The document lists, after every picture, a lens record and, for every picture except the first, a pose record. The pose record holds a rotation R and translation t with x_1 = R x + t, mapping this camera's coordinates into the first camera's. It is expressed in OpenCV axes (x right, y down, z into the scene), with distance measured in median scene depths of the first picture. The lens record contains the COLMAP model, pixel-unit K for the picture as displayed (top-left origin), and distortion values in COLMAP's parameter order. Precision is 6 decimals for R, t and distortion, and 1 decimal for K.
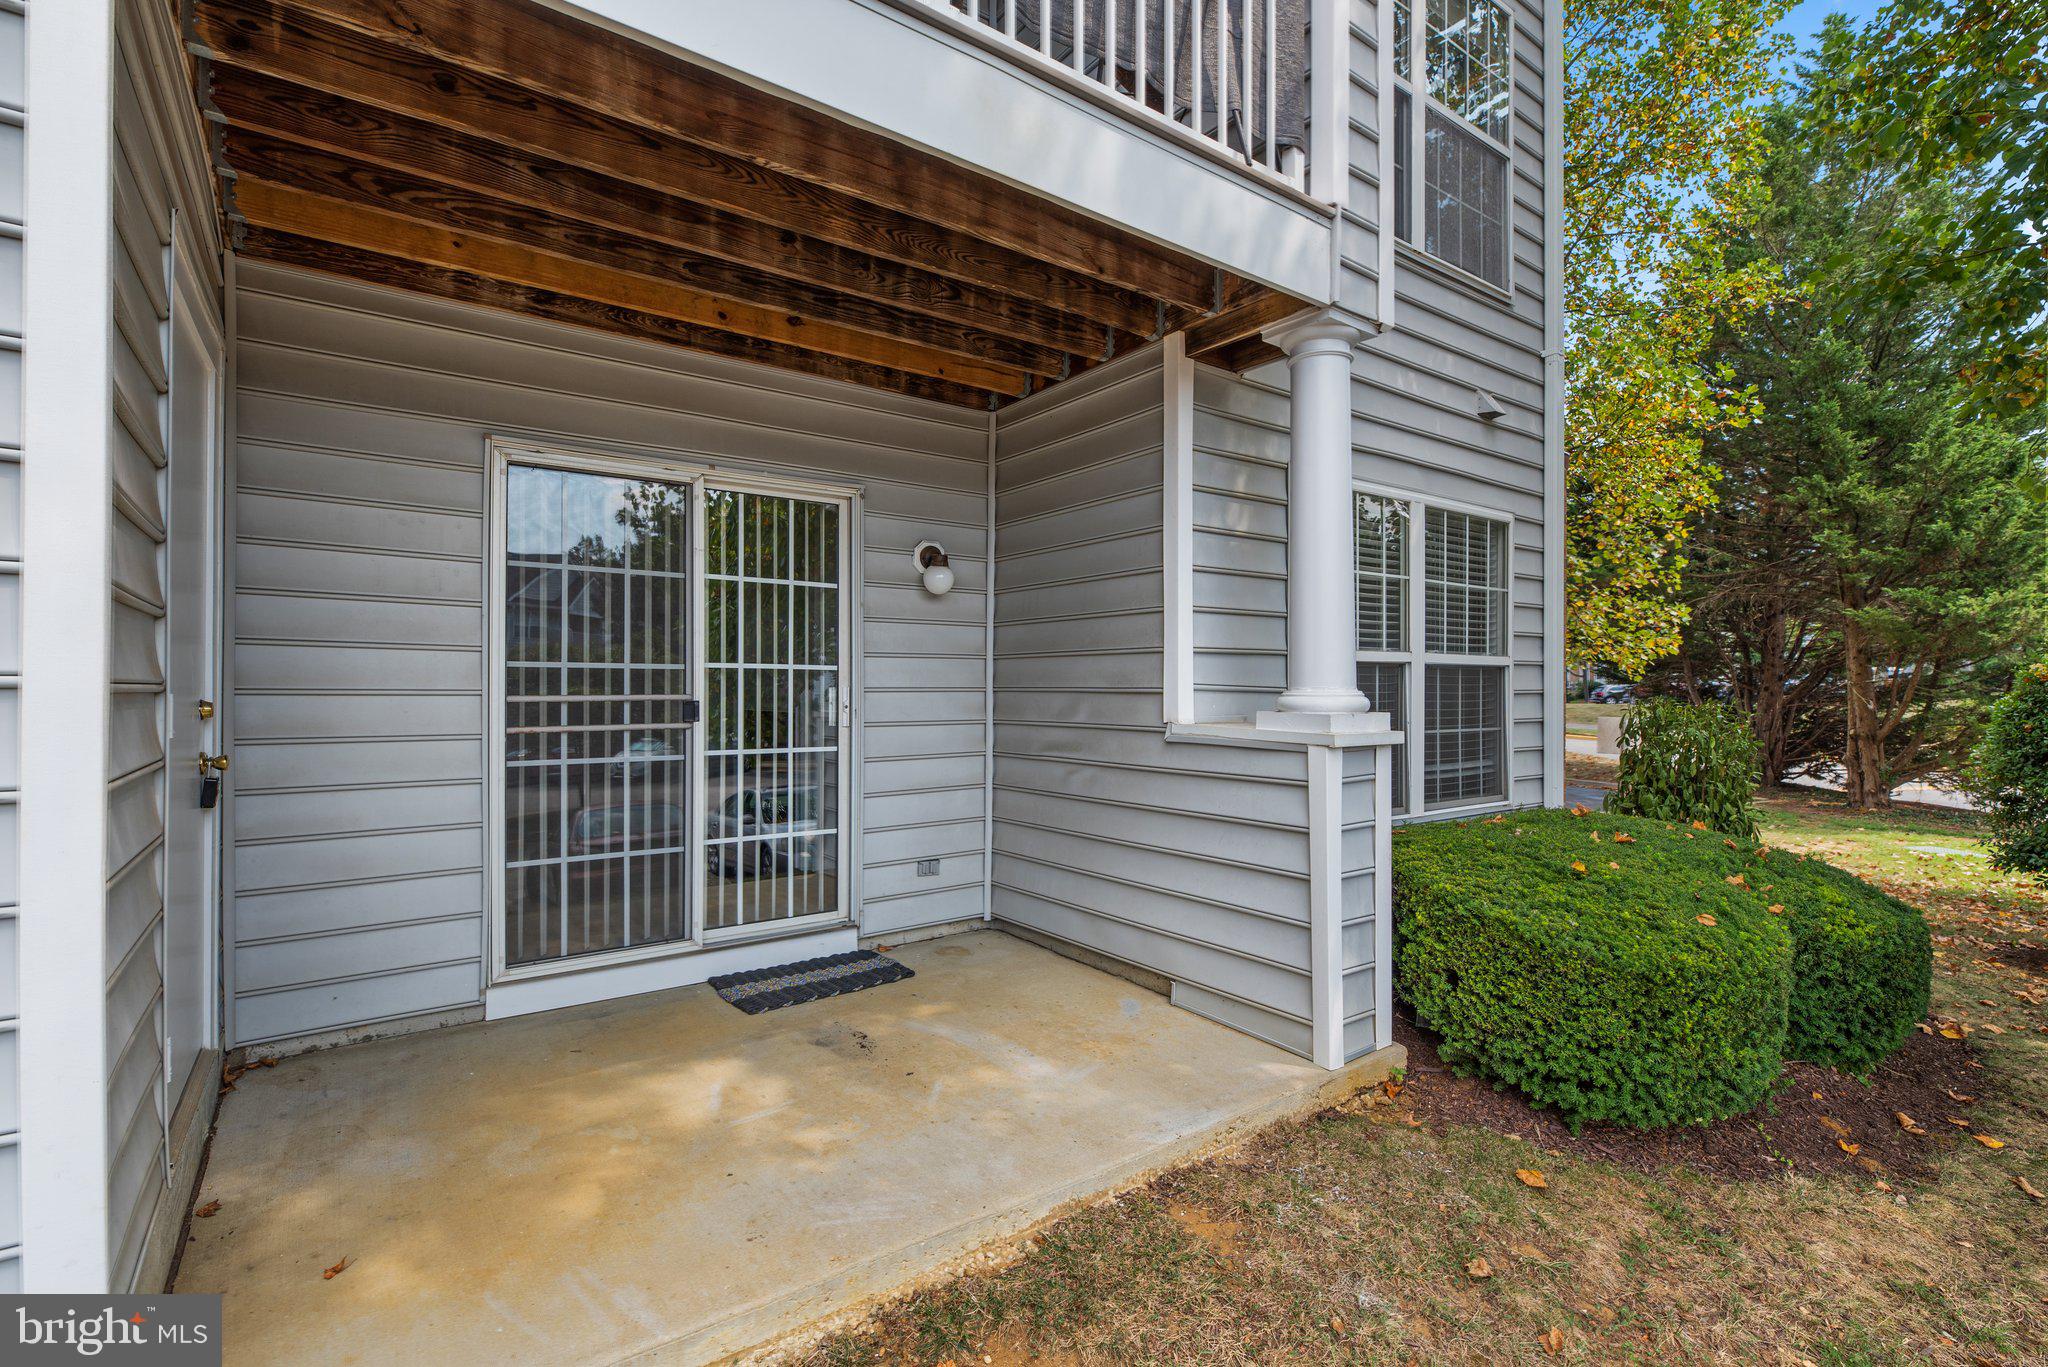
lens RADIAL K [[931.0, 0, 1025.0], [0, 931.0, 674.2], [0, 0, 1]] dist [0.001627, -0.000141]
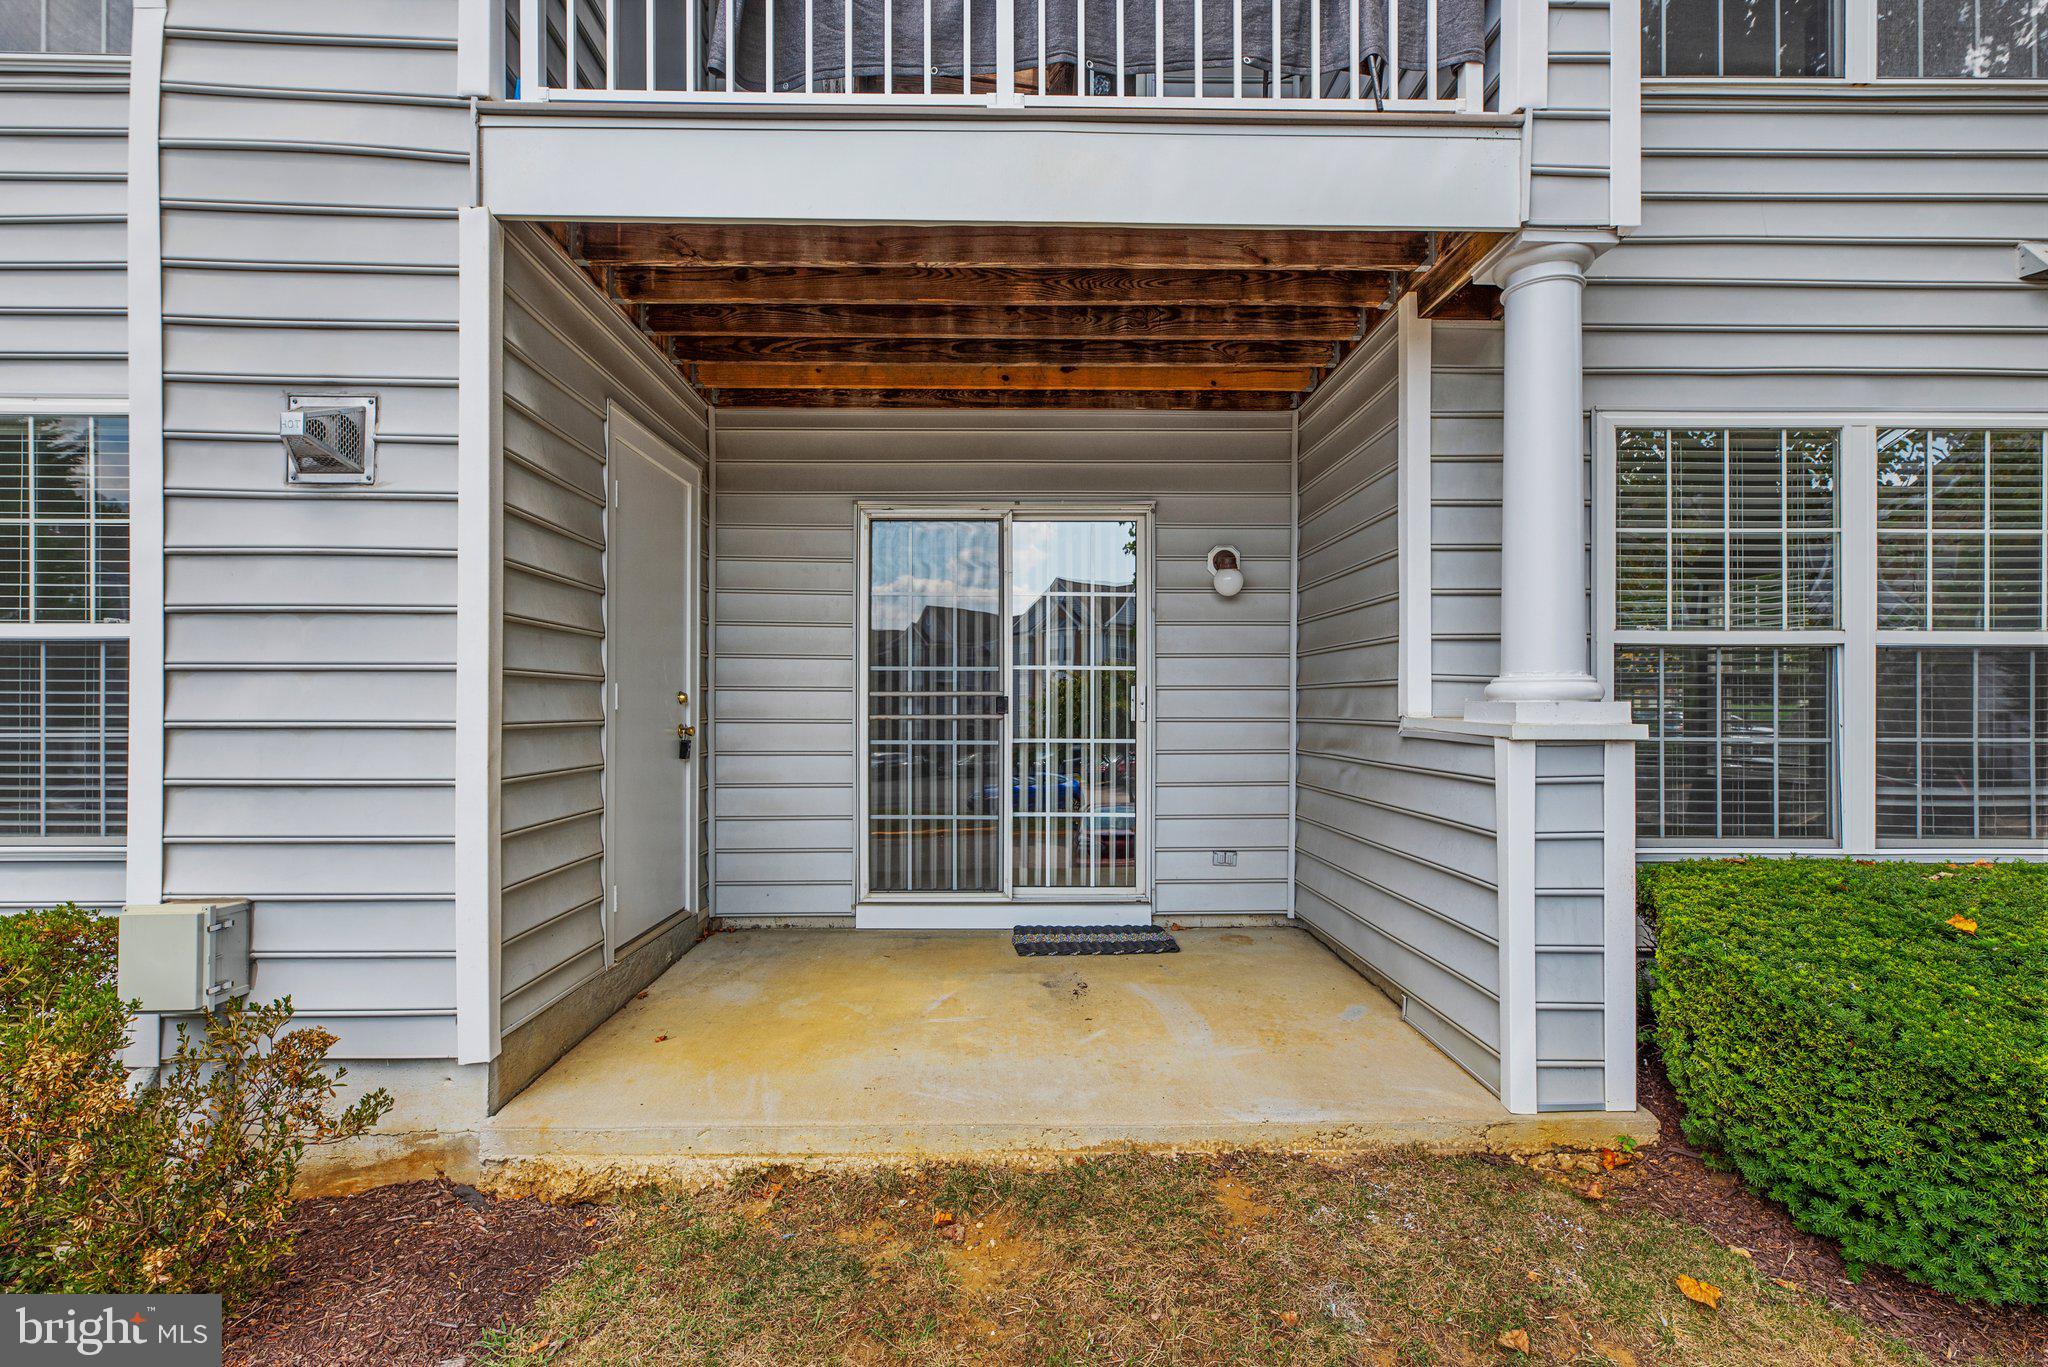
lens RADIAL K [[917.0, 0, 1024.5], [0, 917.0, 690.5], [0, 0, 1]] dist [0.002490, 0.000232]
pose [[0.817625, -0.009412, -0.575675, 0.418207], [0.007863, 0.999956, -0.005182, 0.031550], [0.575698, -0.000289, 0.817662, 0.039406]]
